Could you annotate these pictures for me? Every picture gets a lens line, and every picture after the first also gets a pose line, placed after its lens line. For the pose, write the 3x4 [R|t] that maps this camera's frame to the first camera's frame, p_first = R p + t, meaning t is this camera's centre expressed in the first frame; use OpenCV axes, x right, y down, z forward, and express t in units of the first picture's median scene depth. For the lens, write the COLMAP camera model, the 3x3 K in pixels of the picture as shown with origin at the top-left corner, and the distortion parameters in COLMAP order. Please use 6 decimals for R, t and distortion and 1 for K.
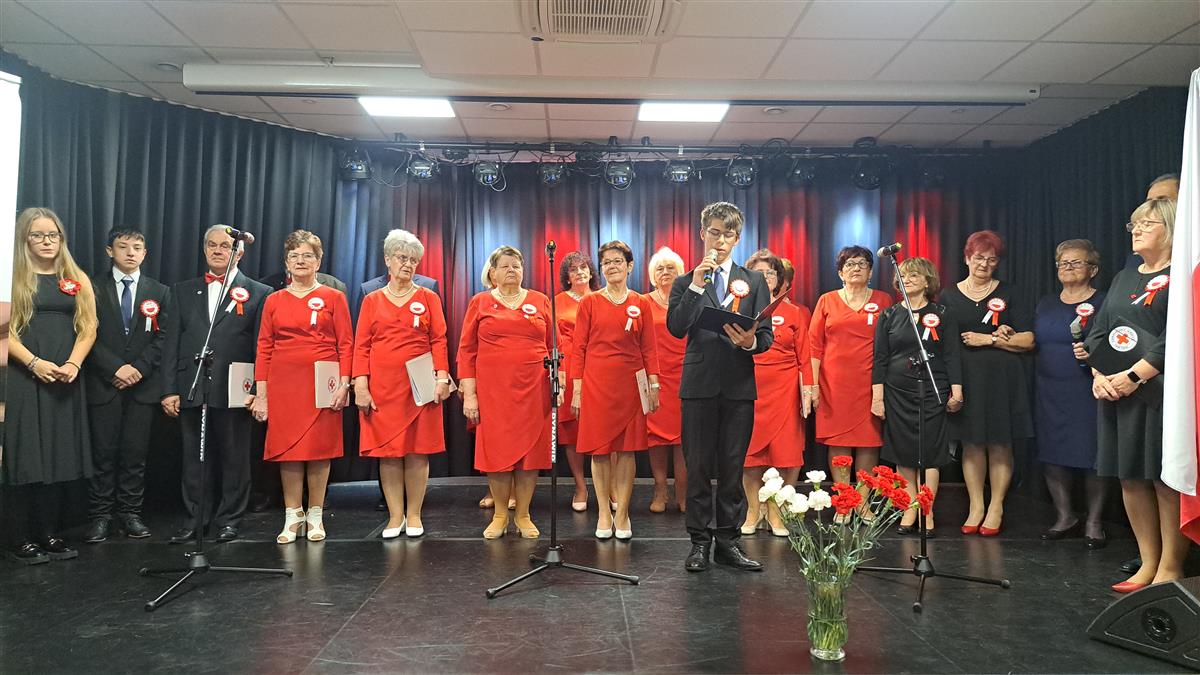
lens RADIAL K [[796.8, 0, 600.0], [0, 796.8, 337.5], [0, 0, 1]] dist [0.061921, -0.050086]
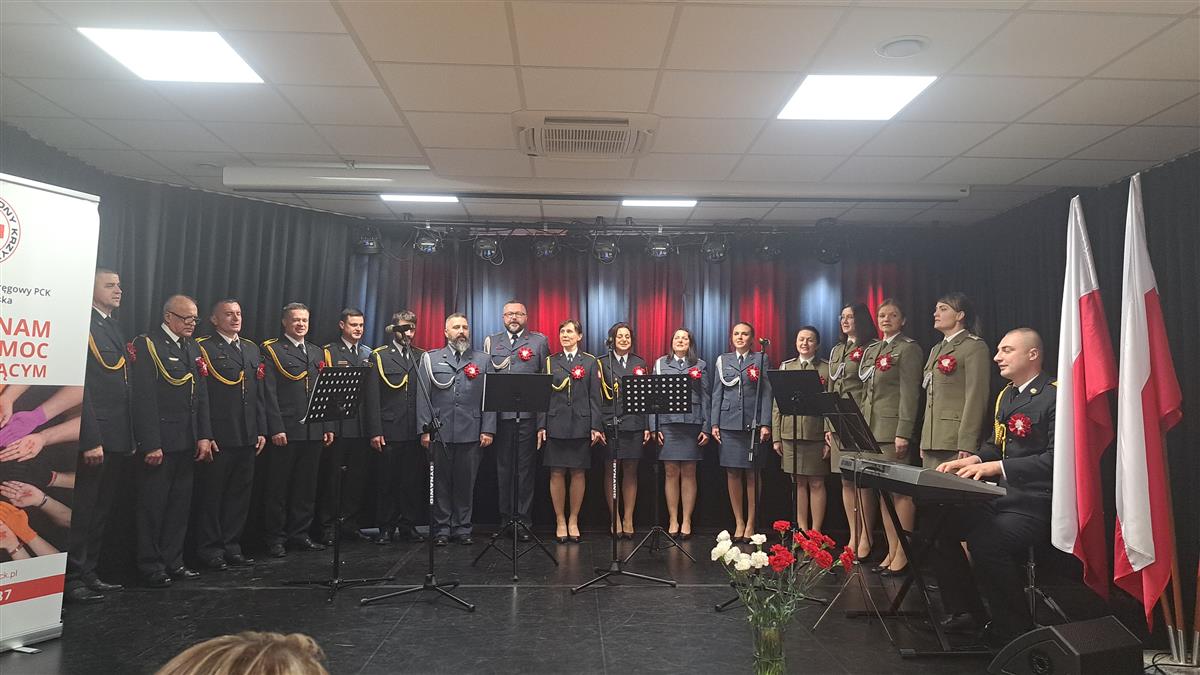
lens RADIAL K [[796.8, 0, 600.0], [0, 796.8, 337.5], [0, 0, 1]] dist [0.061921, -0.050086]
pose [[0.999964, 0.003043, 0.007859, 0.008985], [-0.002719, 0.999162, -0.040844, -0.040632], [-0.007976, 0.040821, 0.999135, -0.112244]]
